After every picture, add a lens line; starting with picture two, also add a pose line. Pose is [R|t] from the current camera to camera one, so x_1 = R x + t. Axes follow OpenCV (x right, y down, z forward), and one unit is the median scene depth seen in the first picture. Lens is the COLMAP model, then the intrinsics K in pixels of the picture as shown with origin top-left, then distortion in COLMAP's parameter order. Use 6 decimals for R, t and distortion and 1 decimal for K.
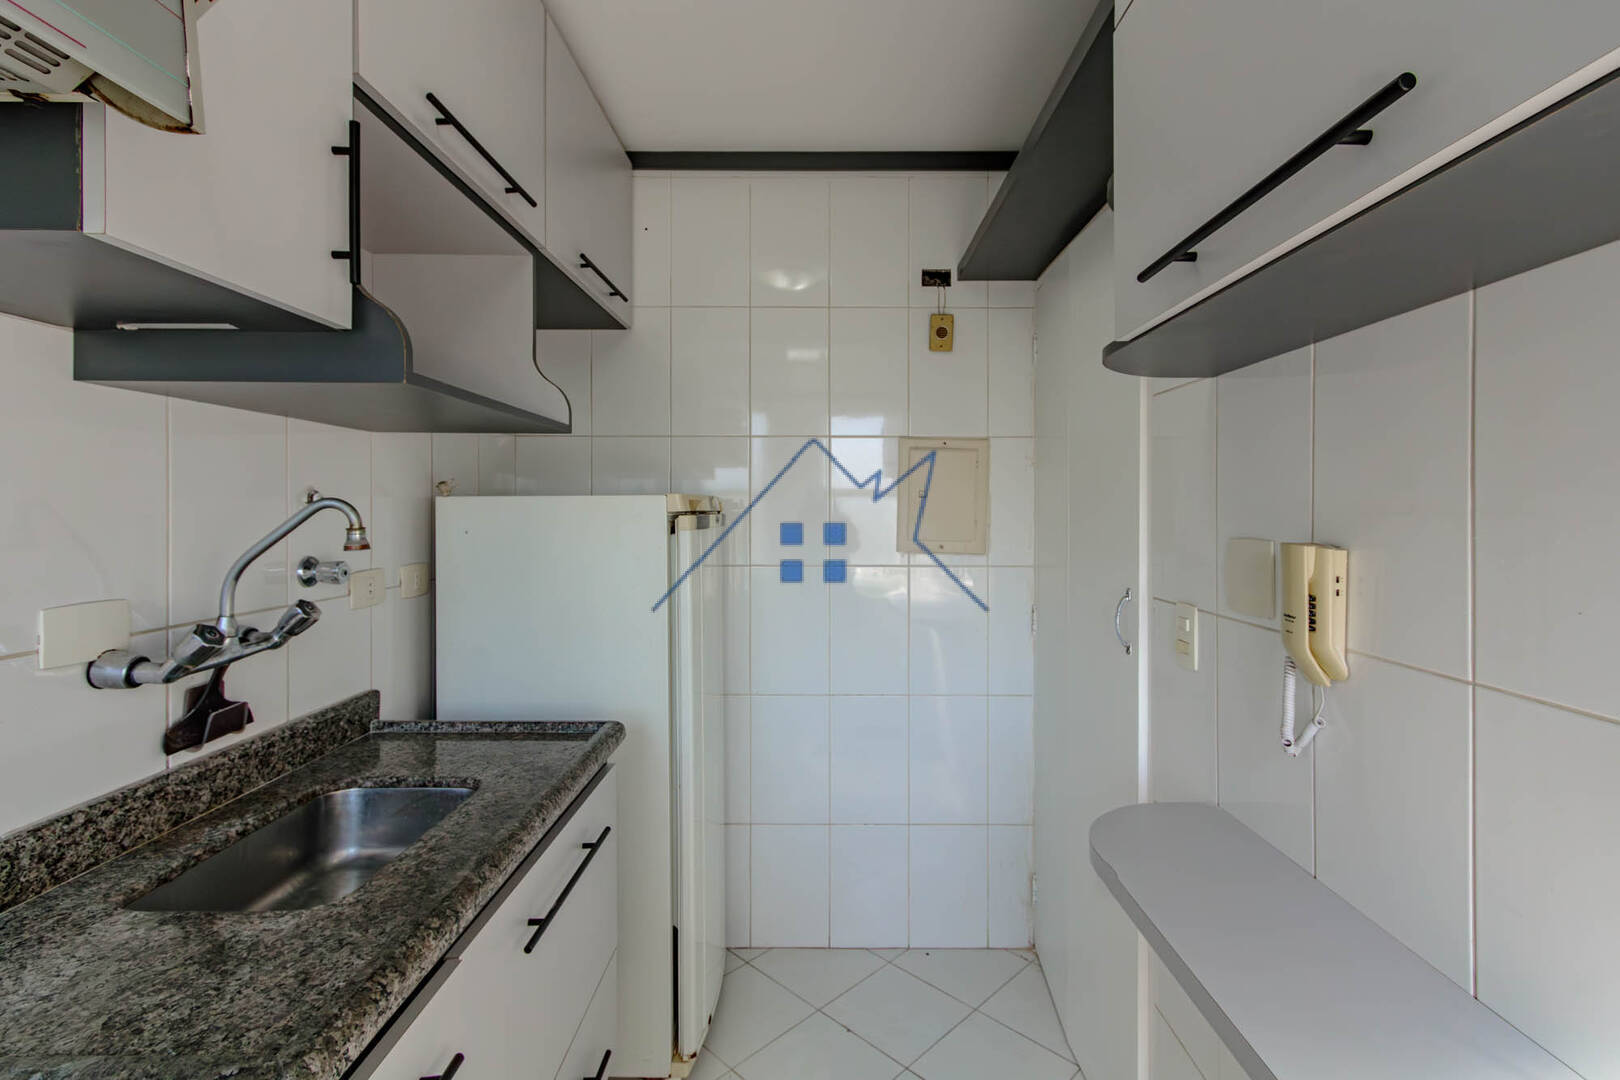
lens RADIAL K [[792.2, 0, 873.6], [0, 792.2, 508.5], [0, 0, 1]] dist [0.006025, -0.001436]
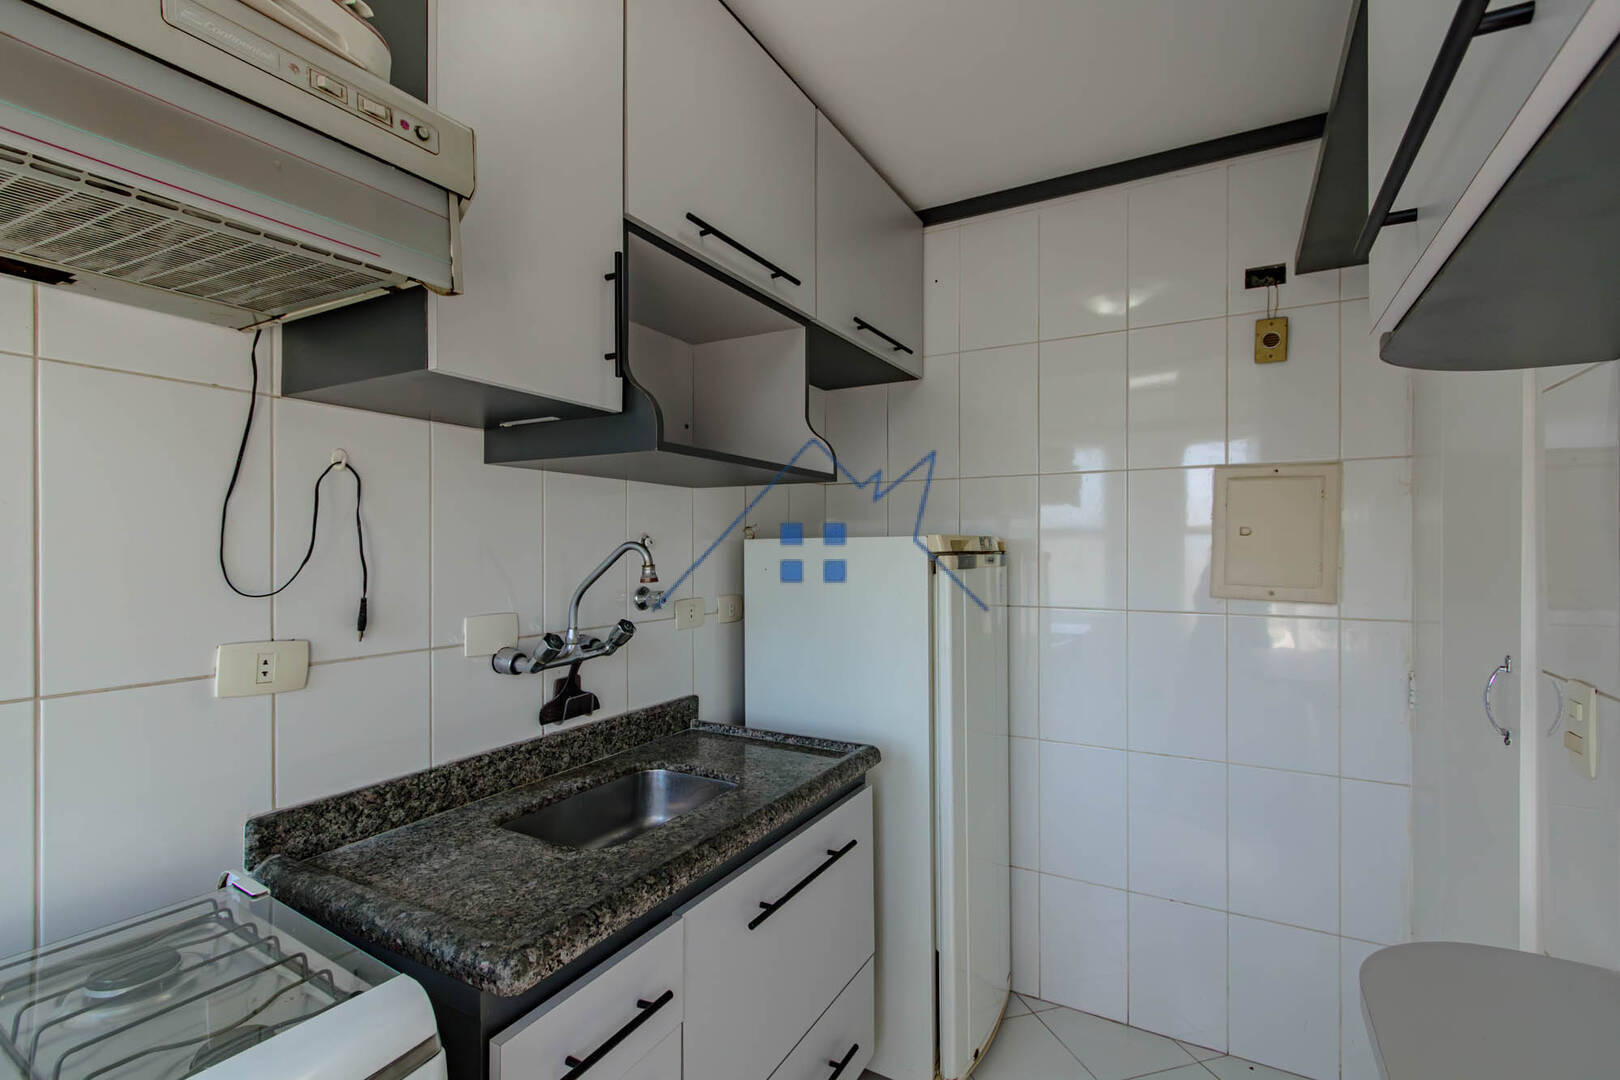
lens RADIAL K [[792.2, 0, 813.0], [0, 792.2, 548.0], [0, 0, 1]] dist [0.006025, -0.001436]
pose [[0.853507, -0.001827, -0.521078, 0.210723], [0.001970, 0.999998, -0.000279, -0.001788], [0.521078, -0.000788, 0.853509, 0.042329]]
